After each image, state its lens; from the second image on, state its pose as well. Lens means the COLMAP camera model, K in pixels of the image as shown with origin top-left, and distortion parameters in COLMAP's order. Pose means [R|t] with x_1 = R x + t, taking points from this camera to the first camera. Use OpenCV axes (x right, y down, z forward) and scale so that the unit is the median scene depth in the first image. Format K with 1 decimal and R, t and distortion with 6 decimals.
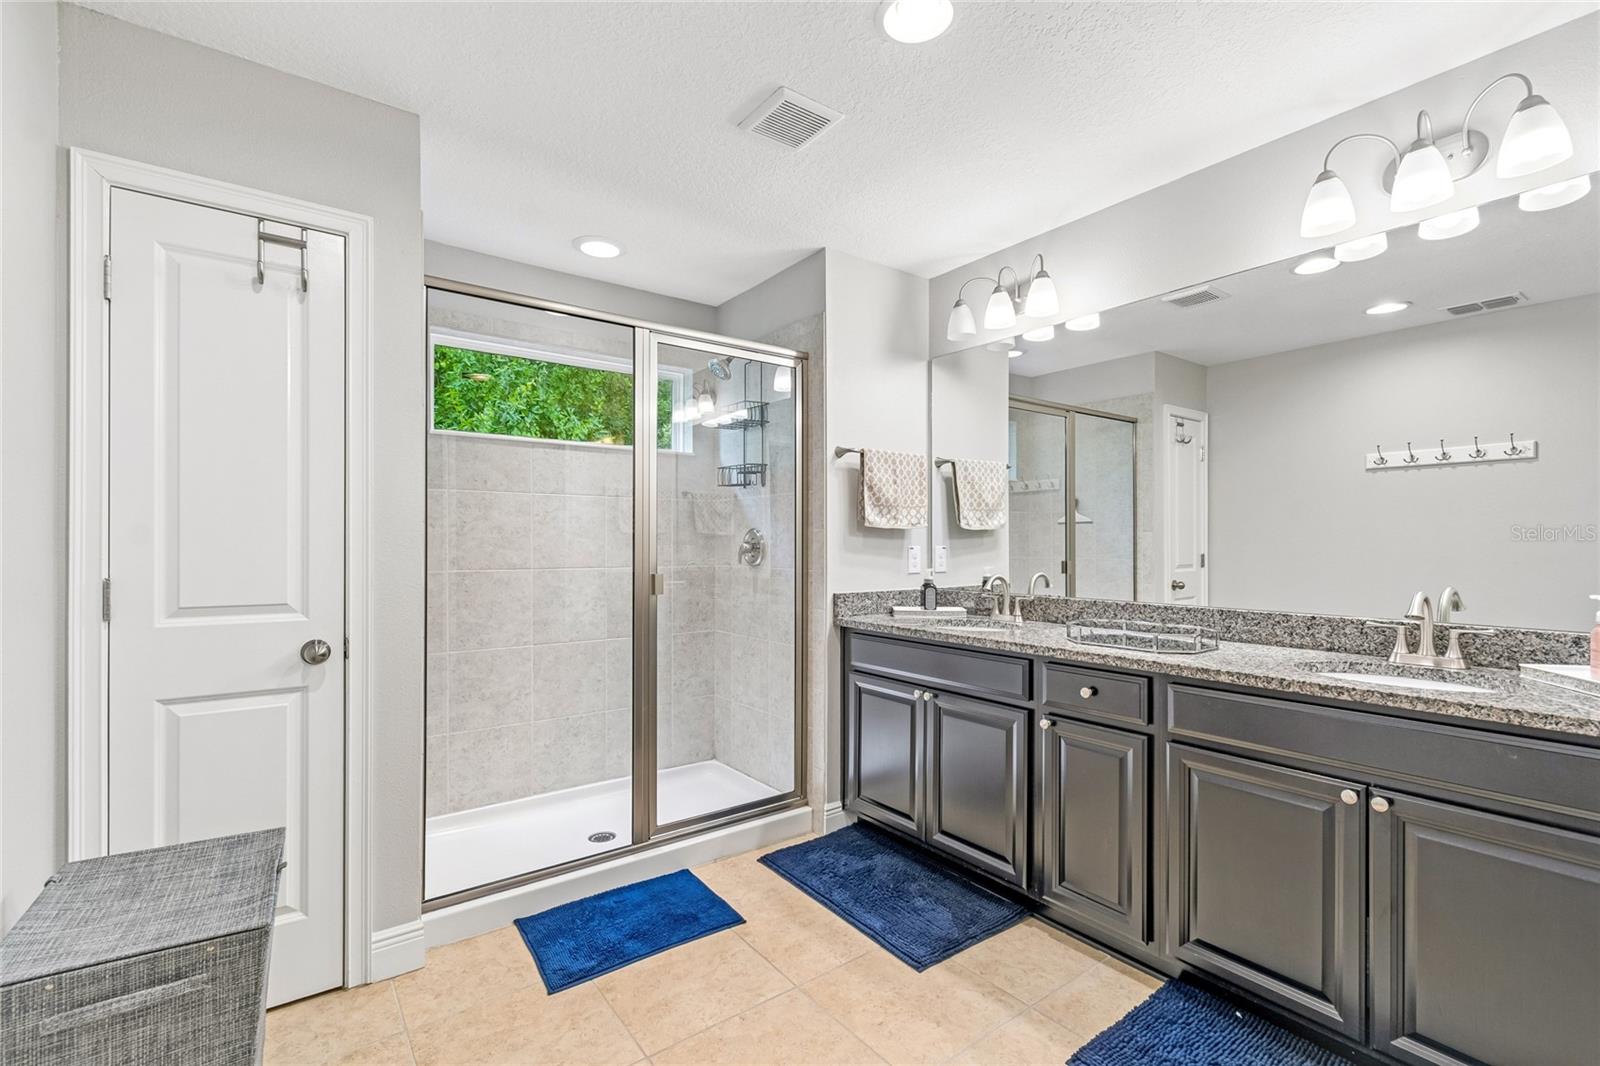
lens RADIAL K [[707.6, 0, 795.1], [0, 707.6, 539.4], [0, 0, 1]] dist [-0.001106, 0.000587]
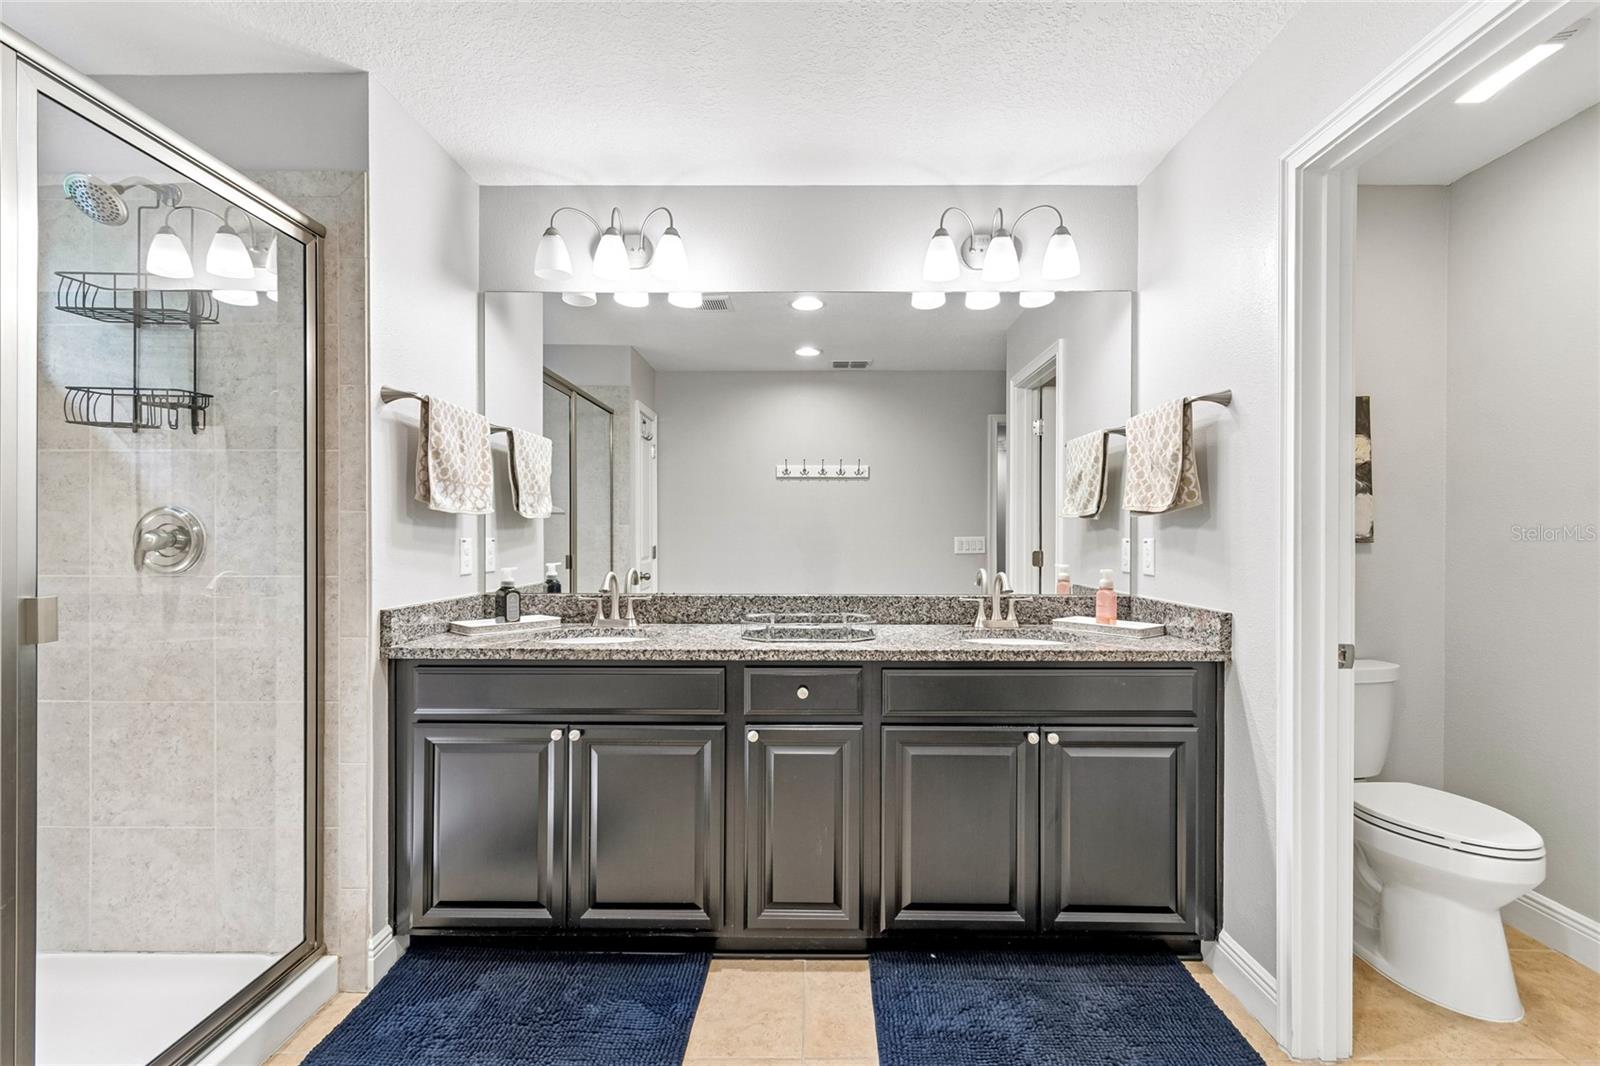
lens RADIAL K [[707.6, 0, 801.2], [0, 707.6, 537.1], [0, 0, 1]] dist [-0.001106, 0.000587]
pose [[0.597811, 0.002415, 0.801633, -0.236822], [-0.006882, 0.999974, 0.002119, 0.004912], [-0.801608, -0.006784, 0.597812, 0.301097]]
